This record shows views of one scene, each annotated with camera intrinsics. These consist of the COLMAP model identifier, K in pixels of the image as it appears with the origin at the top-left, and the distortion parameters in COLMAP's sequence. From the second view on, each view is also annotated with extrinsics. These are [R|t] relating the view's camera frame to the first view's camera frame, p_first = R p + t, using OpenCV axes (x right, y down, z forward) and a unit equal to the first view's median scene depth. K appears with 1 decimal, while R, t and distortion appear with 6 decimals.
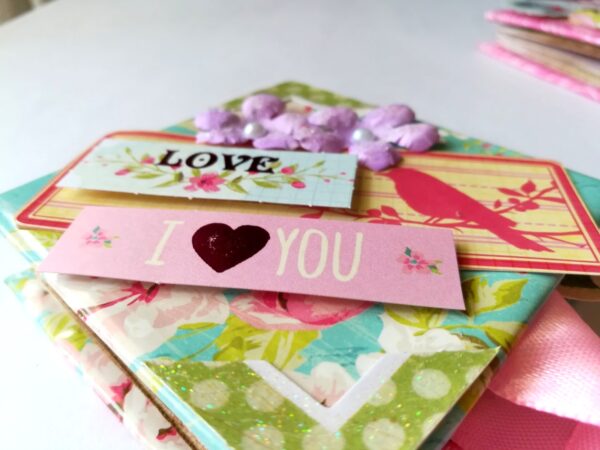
lens RADIAL K [[515.4, 0, 300.0], [0, 515.4, 225.0], [0, 0, 1]] dist [-0.065722, -0.006600]
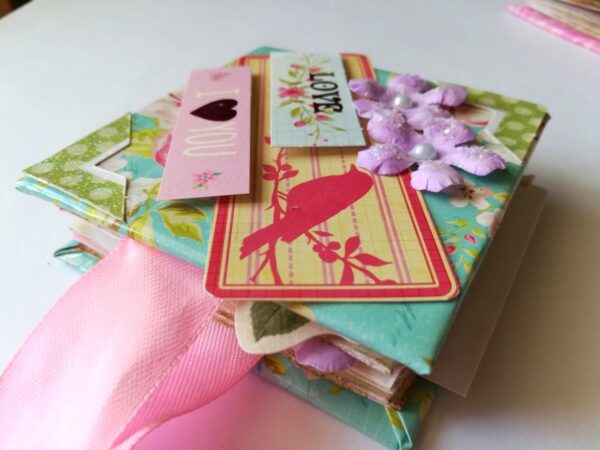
lens RADIAL K [[515.4, 0, 300.0], [0, 515.4, 225.0], [0, 0, 1]] dist [-0.065722, -0.006600]
pose [[0.202652, 0.624975, -0.753882, 1.186134], [-0.554255, 0.707878, 0.437847, -0.490362], [0.807300, 0.329112, 0.489848, 0.512234]]
